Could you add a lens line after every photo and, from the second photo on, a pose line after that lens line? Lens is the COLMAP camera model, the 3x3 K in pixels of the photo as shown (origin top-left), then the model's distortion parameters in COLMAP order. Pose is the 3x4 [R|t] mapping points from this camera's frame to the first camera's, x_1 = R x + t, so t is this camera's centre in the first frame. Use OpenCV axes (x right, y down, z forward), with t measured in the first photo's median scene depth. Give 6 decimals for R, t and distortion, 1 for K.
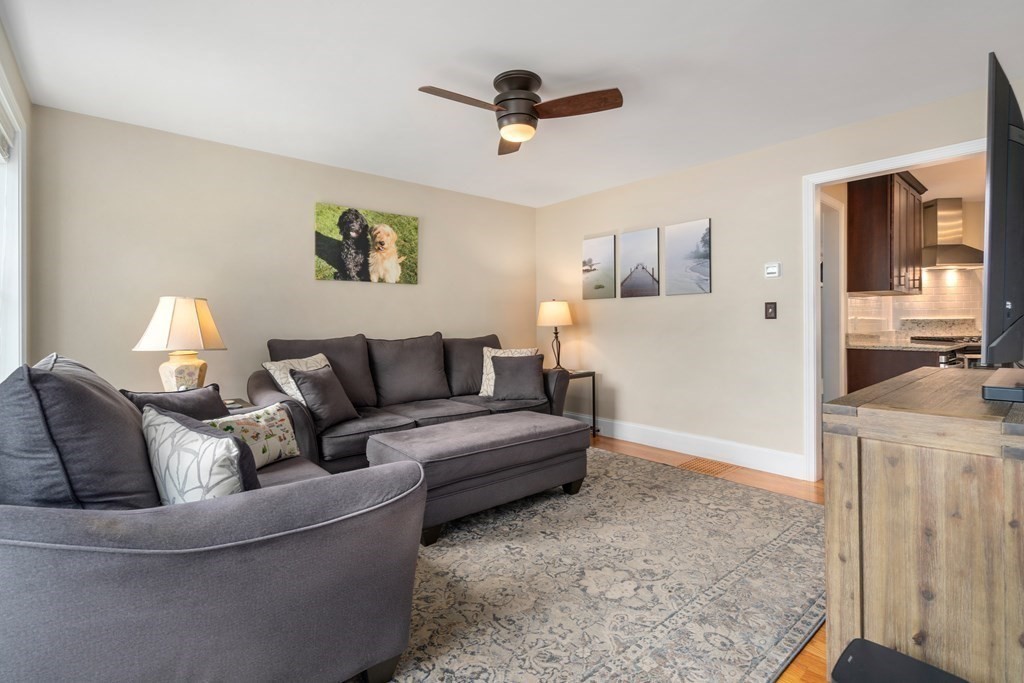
lens RADIAL K [[474.1, 0, 510.4], [0, 474.1, 319.1], [0, 0, 1]] dist [-0.001396, 0.000044]
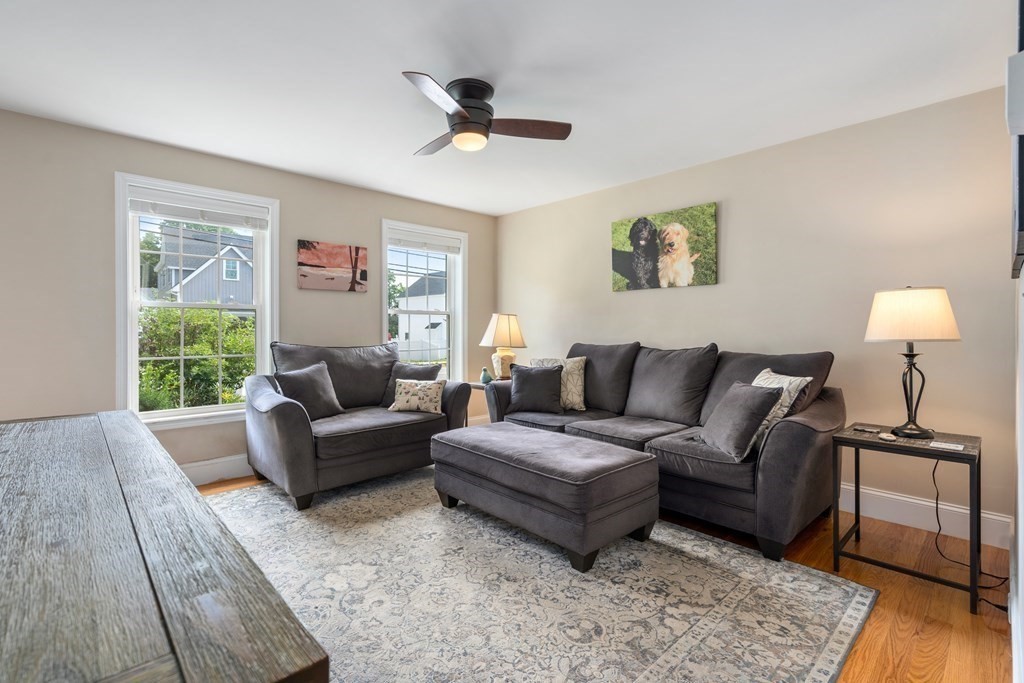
lens RADIAL K [[470.3, 0, 510.4], [0, 470.3, 331.2], [0, 0, 1]] dist [-0.002163, 0.000066]
pose [[0.047868, 0.009141, -0.998812, 0.685766], [0.002827, 0.999953, 0.009287, -0.001251], [0.998850, -0.003268, 0.047840, 0.705070]]
